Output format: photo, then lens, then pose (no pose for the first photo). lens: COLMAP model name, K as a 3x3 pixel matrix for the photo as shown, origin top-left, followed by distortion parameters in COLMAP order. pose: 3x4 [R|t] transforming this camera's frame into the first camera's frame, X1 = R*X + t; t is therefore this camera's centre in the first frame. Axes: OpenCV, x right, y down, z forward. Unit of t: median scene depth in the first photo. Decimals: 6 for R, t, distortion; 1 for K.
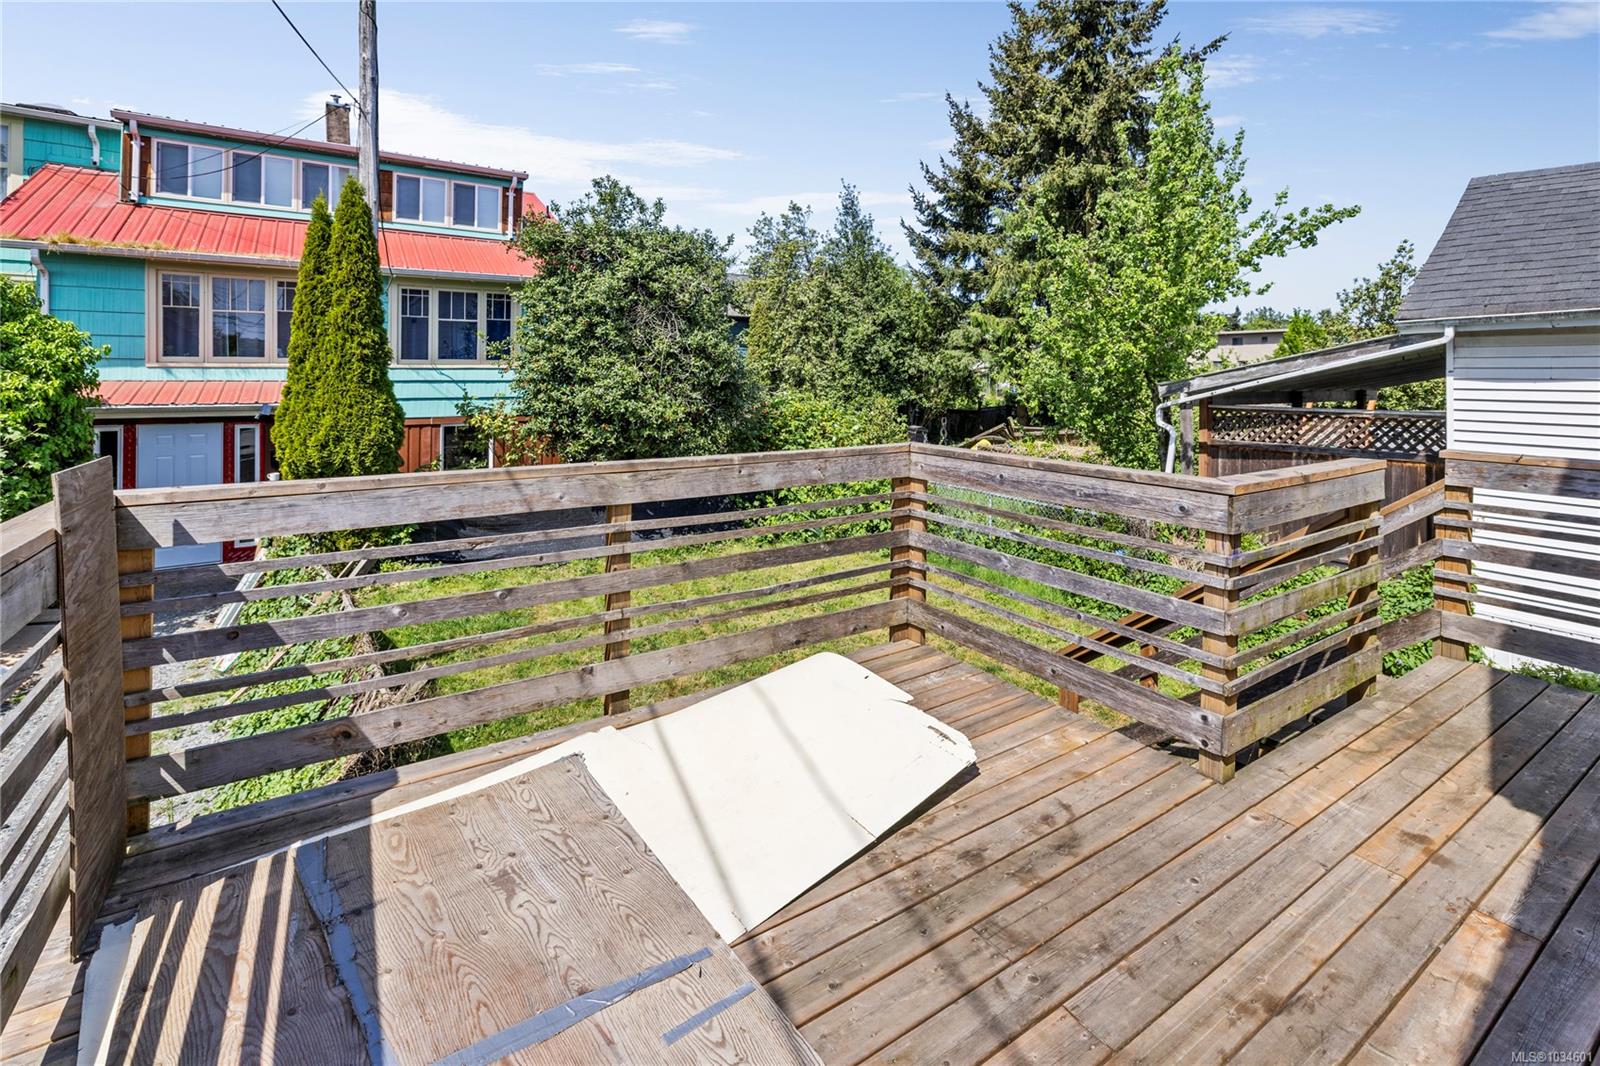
lens RADIAL K [[718.5, 0, 803.5], [0, 718.5, 378.2], [0, 0, 1]] dist [0.000535, -0.000062]
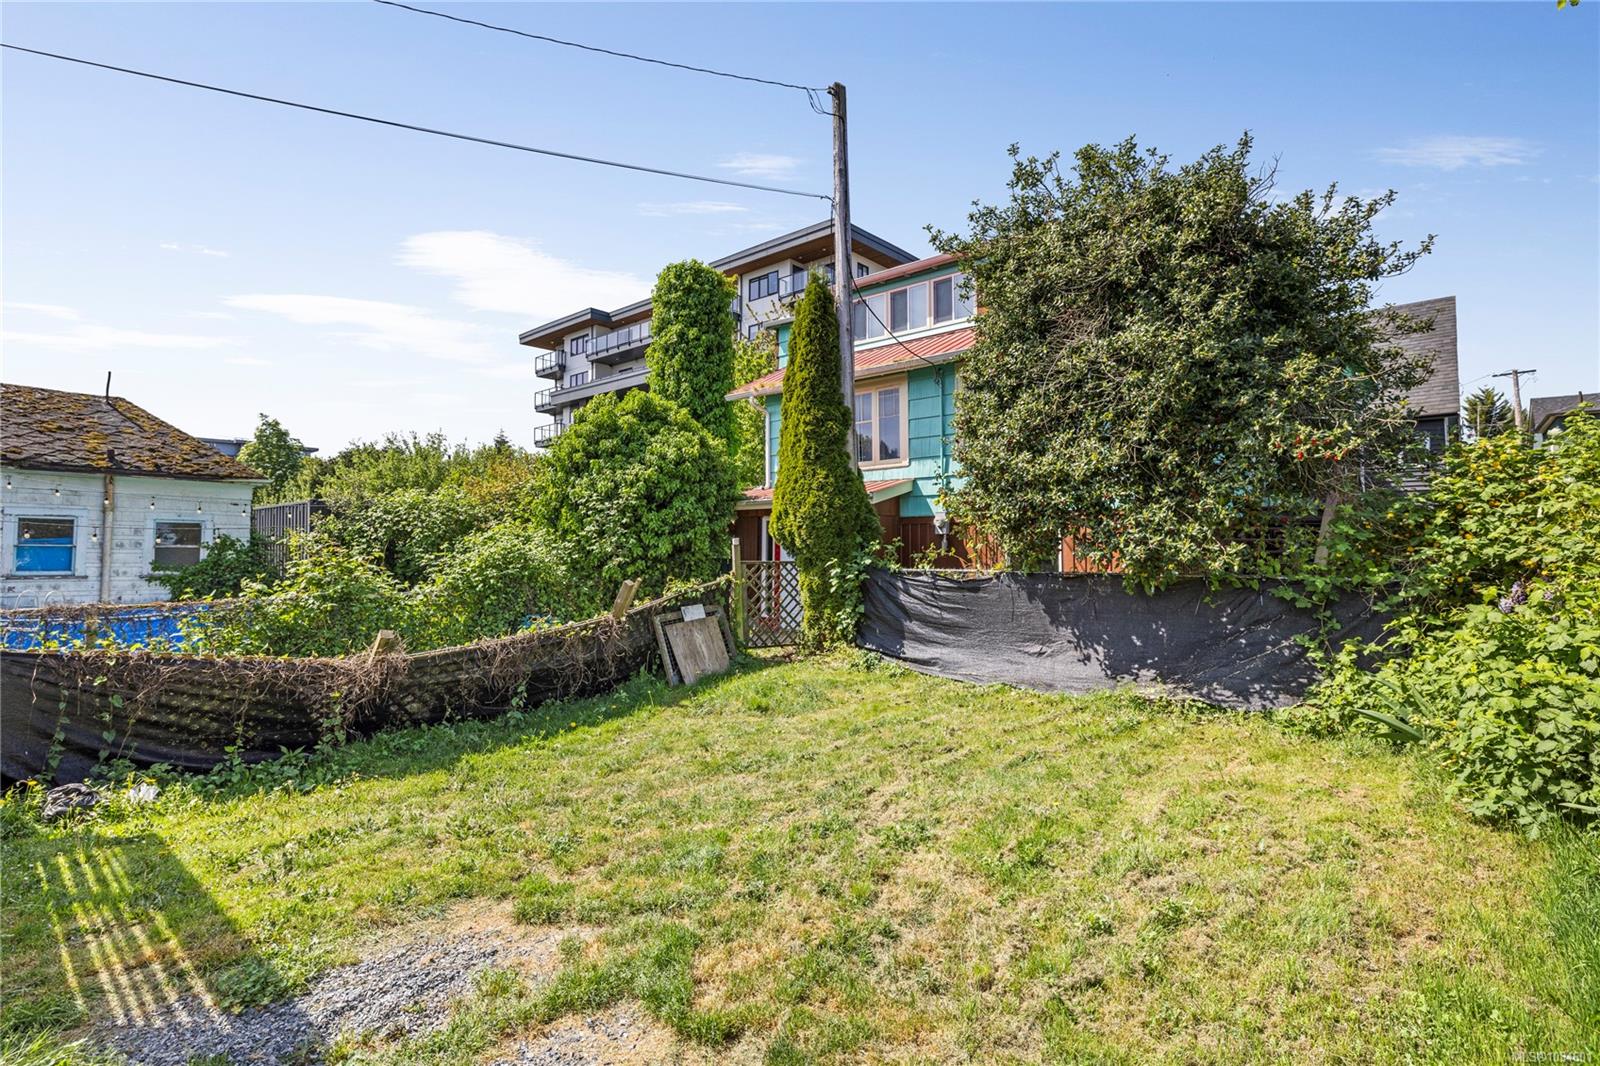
lens RADIAL K [[755.3, 0, 800.0], [0, 755.3, 533.0], [0, 0, 1]] dist [-0.031175, 0.000181]
pose [[0.275757, -0.027790, -0.960826, 0.432129], [-0.001172, 0.999572, -0.029247, 0.145637], [0.961227, 0.009191, 0.275606, 0.690210]]
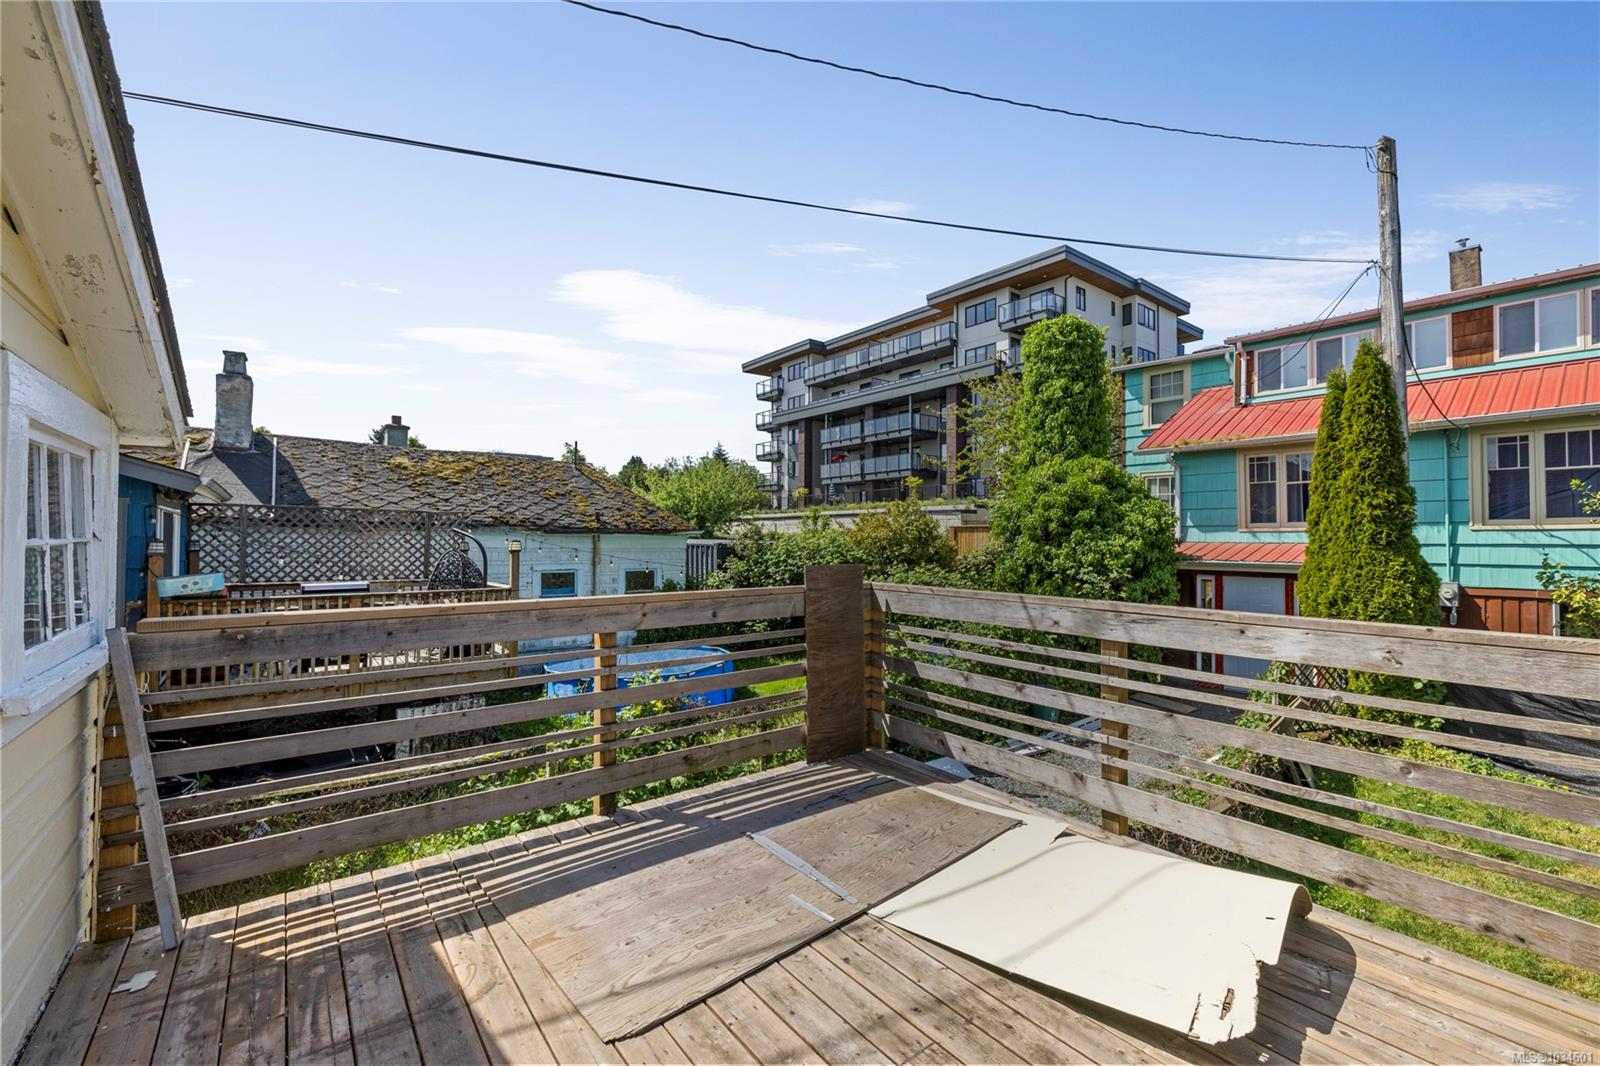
lens RADIAL K [[665.2, 0, 799.7], [0, 665.2, 519.0], [0, 0, 1]] dist [0.000307, -0.000038]
pose [[0.078683, -0.032376, -0.996374, 0.234412], [-0.008558, 0.999414, -0.033150, 0.008950], [0.996863, 0.011135, 0.078360, 0.143027]]
